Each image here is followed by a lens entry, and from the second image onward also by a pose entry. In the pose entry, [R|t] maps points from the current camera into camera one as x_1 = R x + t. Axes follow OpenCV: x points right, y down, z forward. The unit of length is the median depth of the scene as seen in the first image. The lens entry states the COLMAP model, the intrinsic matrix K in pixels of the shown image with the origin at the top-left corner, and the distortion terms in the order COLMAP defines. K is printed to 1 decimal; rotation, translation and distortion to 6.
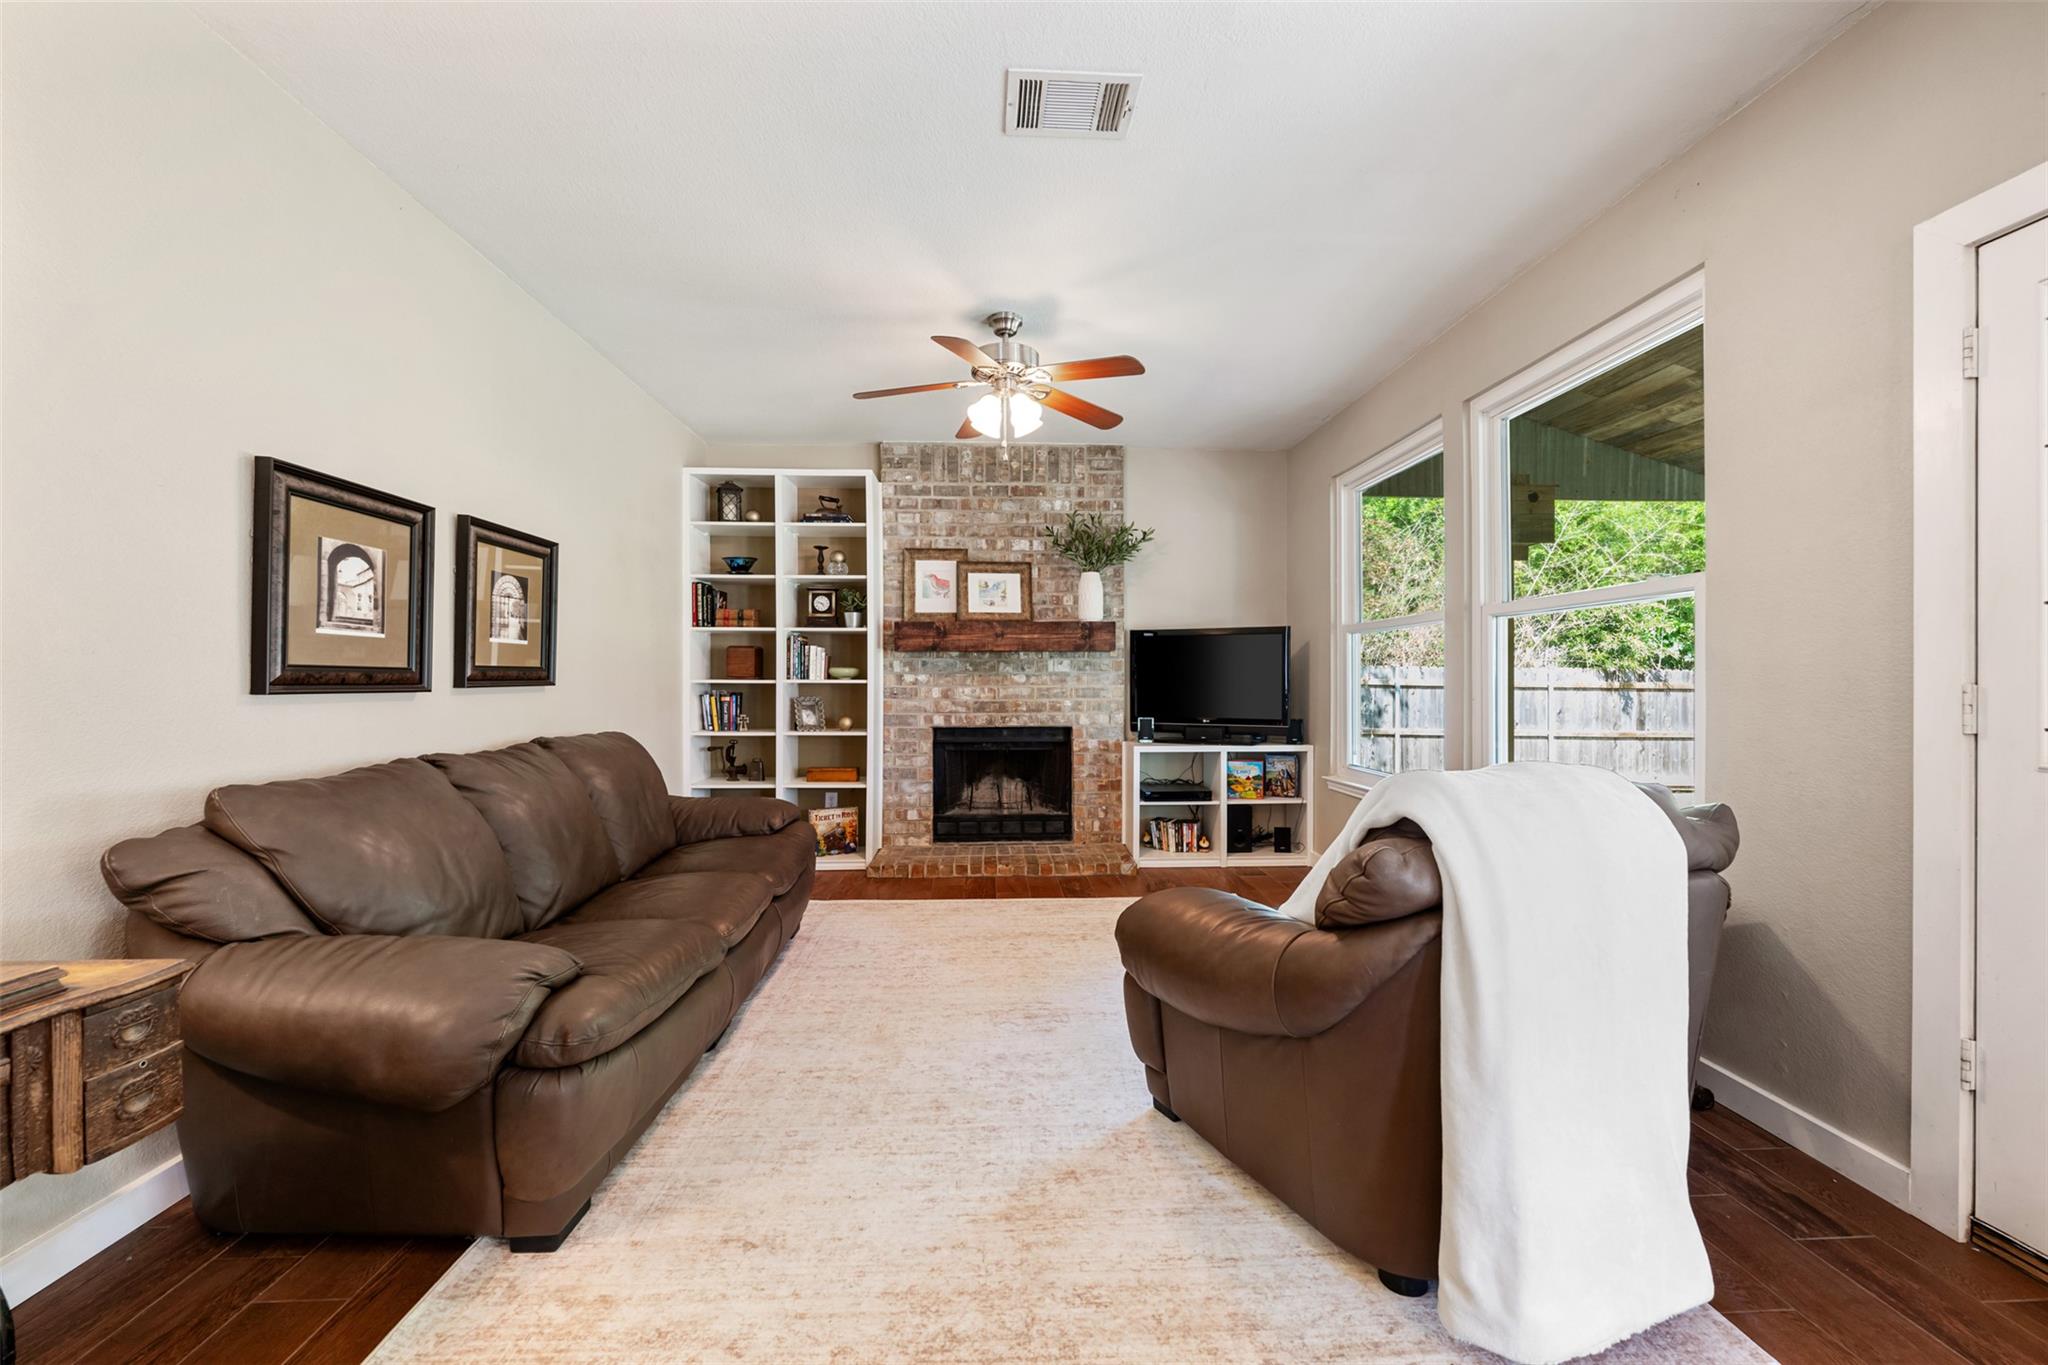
lens RADIAL K [[806.1, 0, 1020.6], [0, 806.1, 679.6], [0, 0, 1]] dist [-0.001592, -0.000029]
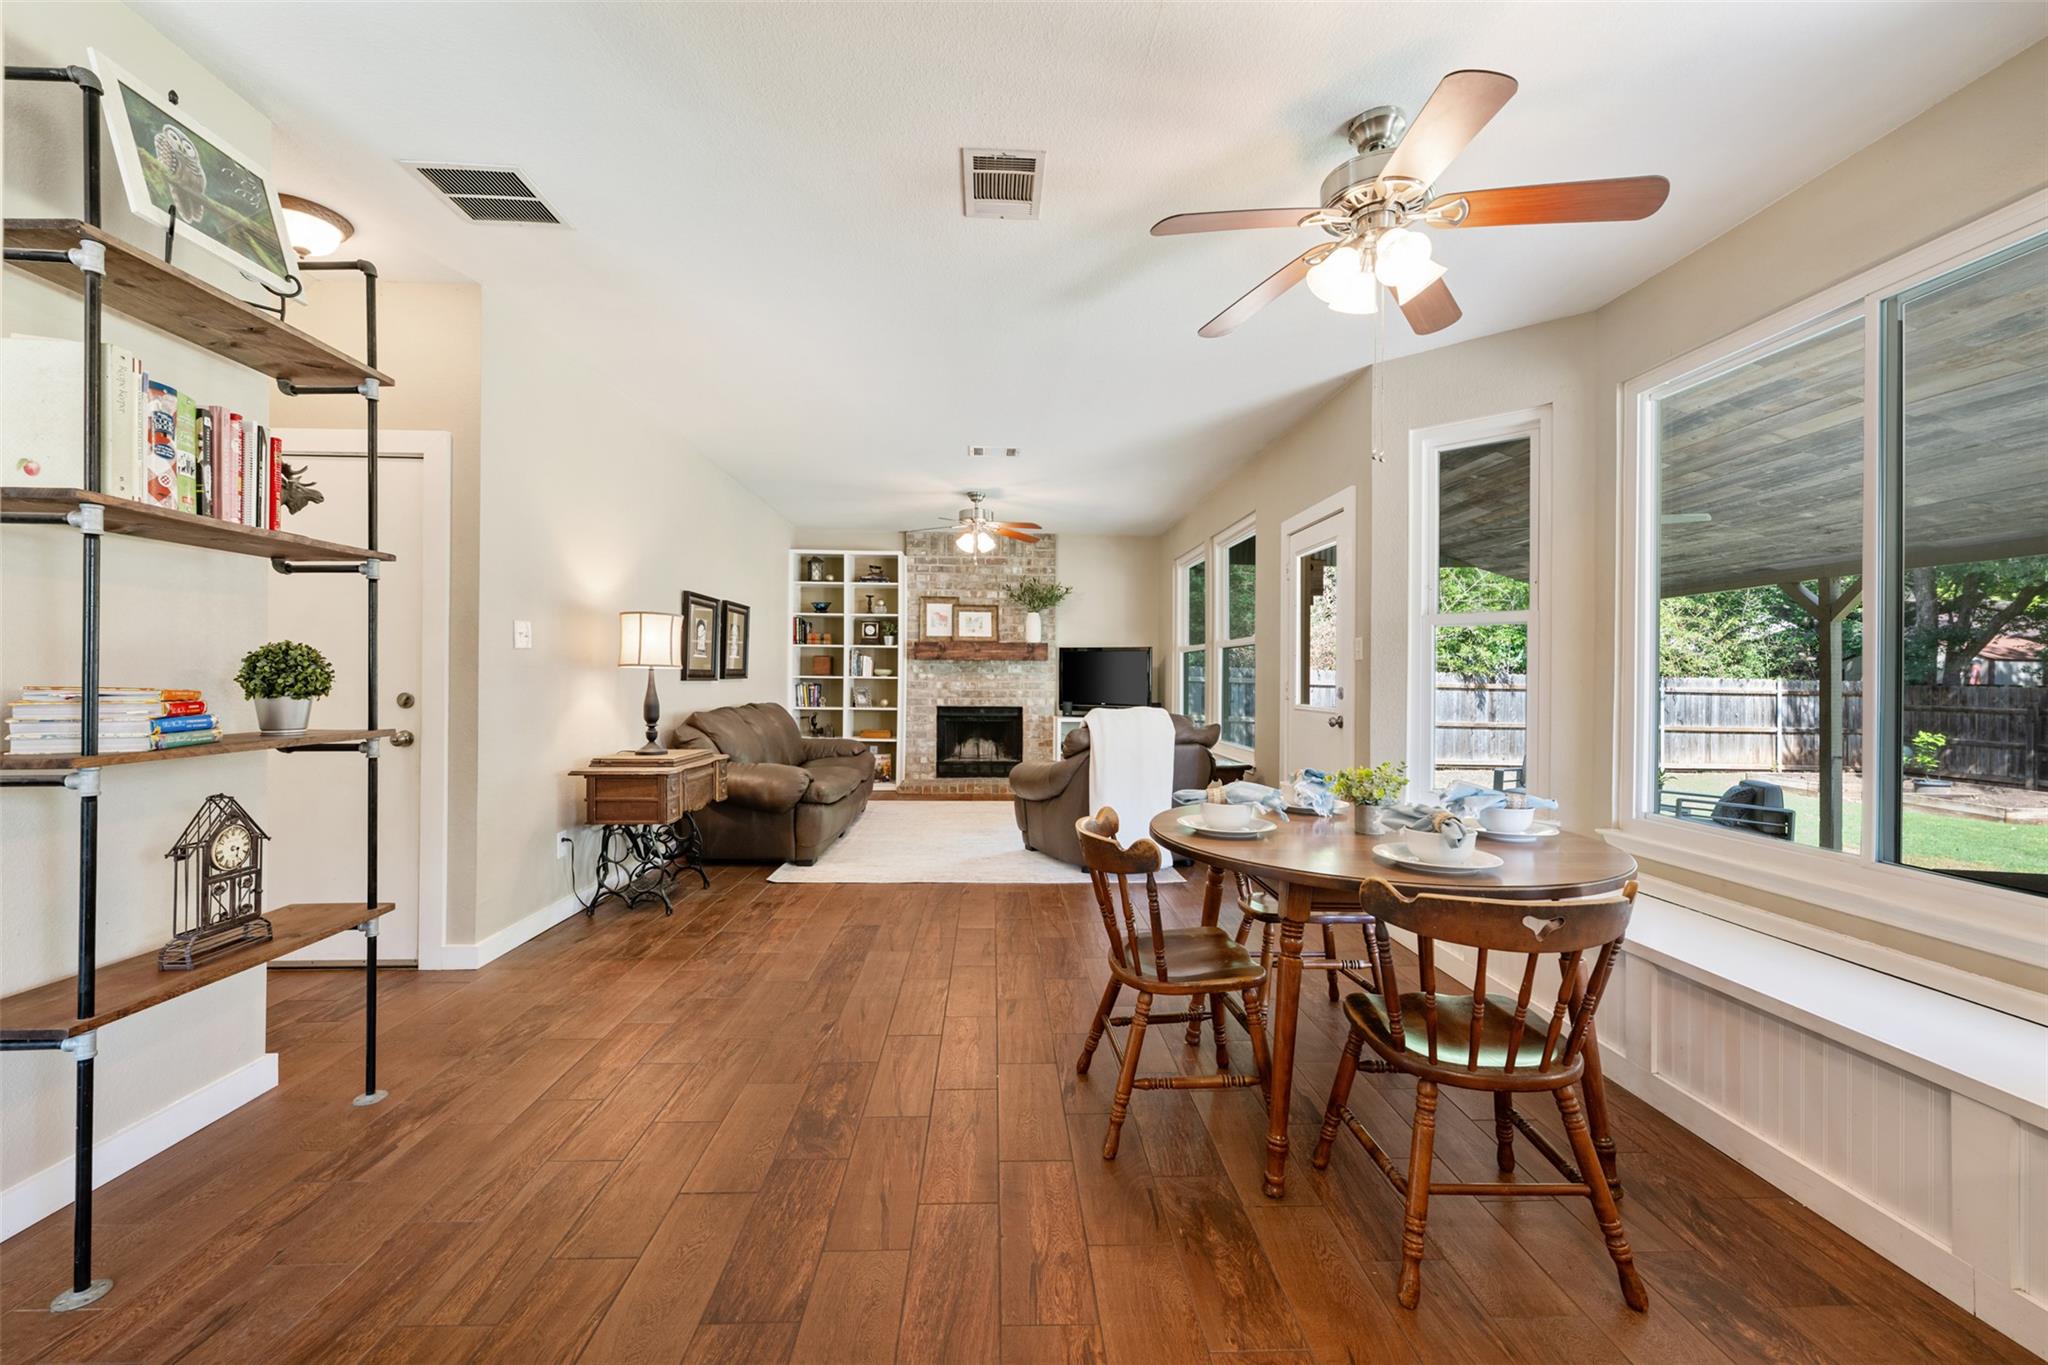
lens RADIAL K [[806.1, 0, 1017.8], [0, 806.1, 674.6], [0, 0, 1]] dist [-0.001592, -0.000029]
pose [[0.999944, 0.008869, -0.005746, 0.065218], [-0.008888, 0.999955, -0.003365, -0.001011], [0.005716, 0.003416, 0.999978, -0.644944]]
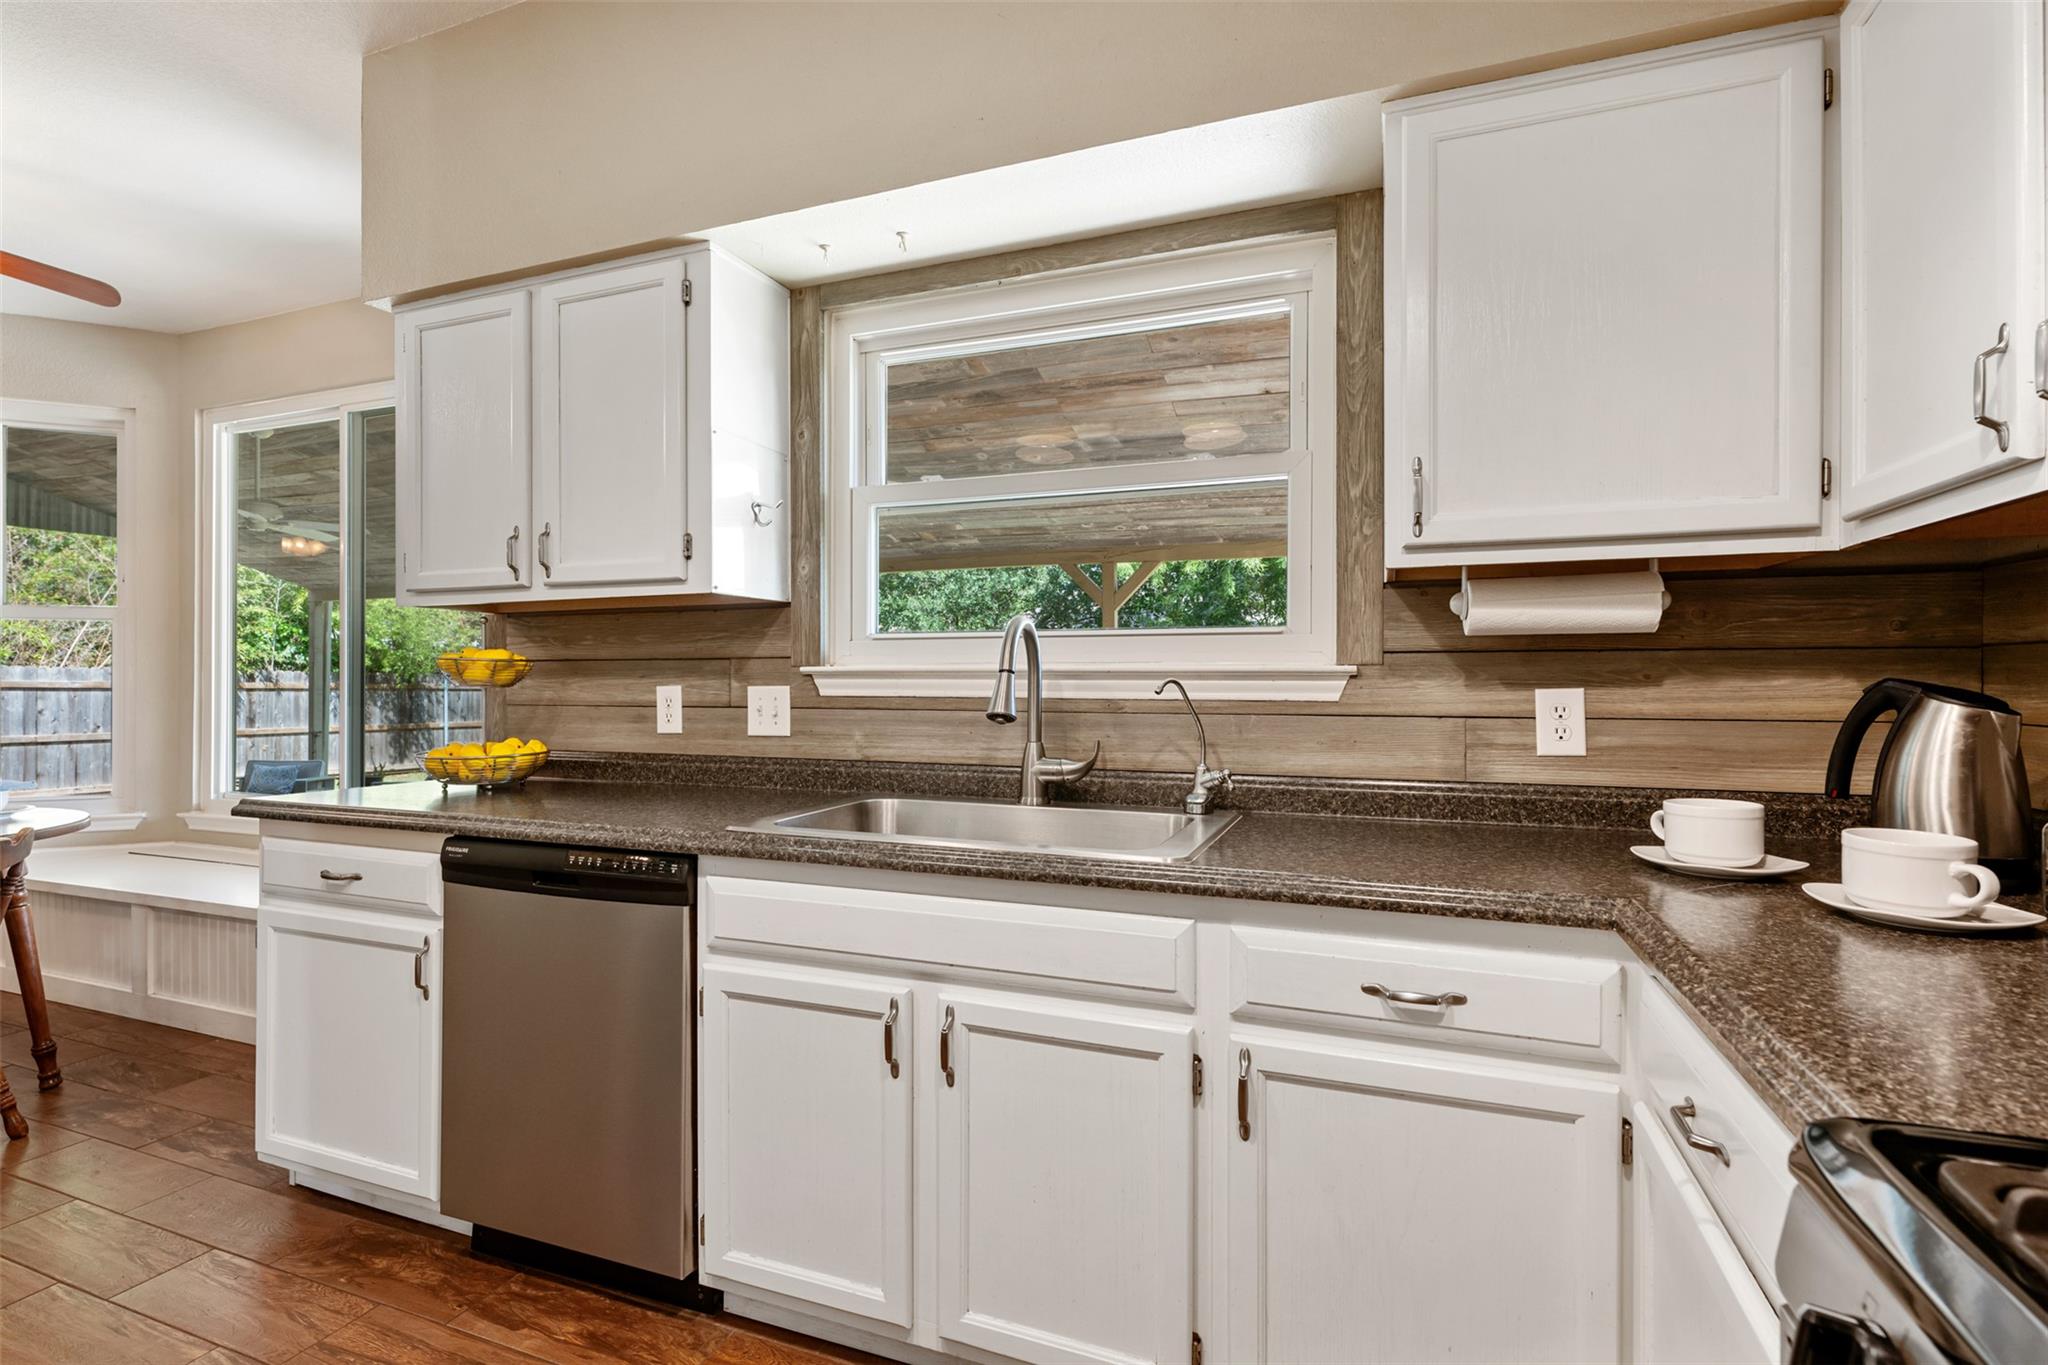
lens RADIAL K [[952.5, 0, 1020.6], [0, 952.5, 681.4], [0, 0, 1]] dist [0.000475, -0.000602]
pose [[0.394634, 0.001587, 0.918837, 0.053293], [-0.002846, 0.999996, -0.000504, -0.000695], [-0.918834, -0.002416, 0.394637, -0.969590]]
